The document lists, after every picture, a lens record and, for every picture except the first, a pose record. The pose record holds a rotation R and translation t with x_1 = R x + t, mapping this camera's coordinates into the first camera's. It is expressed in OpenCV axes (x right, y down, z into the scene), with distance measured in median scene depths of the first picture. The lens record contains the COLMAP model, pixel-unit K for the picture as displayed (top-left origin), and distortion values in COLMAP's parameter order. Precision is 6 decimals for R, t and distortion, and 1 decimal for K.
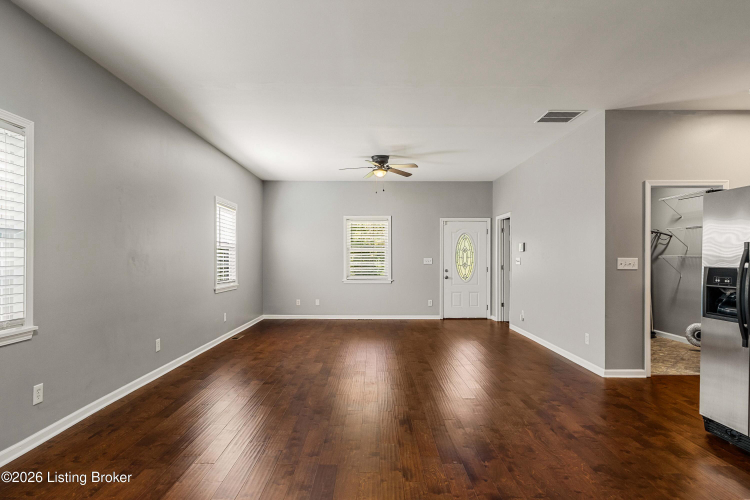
lens RADIAL K [[422.2, 0, 374.1], [0, 422.2, 257.9], [0, 0, 1]] dist [-0.000260, 0.000977]
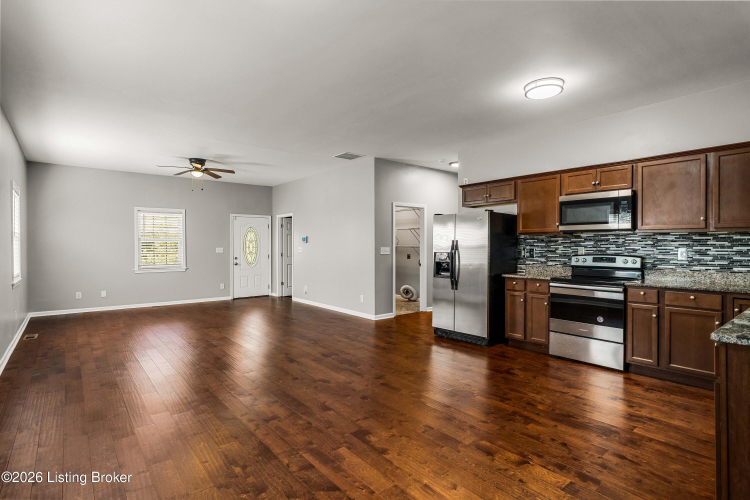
lens RADIAL K [[377.1, 0, 375.0], [0, 377.1, 250.0], [0, 0, 1]] dist [-0.001494, -0.000103]
pose [[0.775638, -0.008690, 0.631118, -0.202585], [0.002580, 0.999941, 0.010596, -0.003361], [-0.631172, -0.006590, 0.775615, -0.074049]]
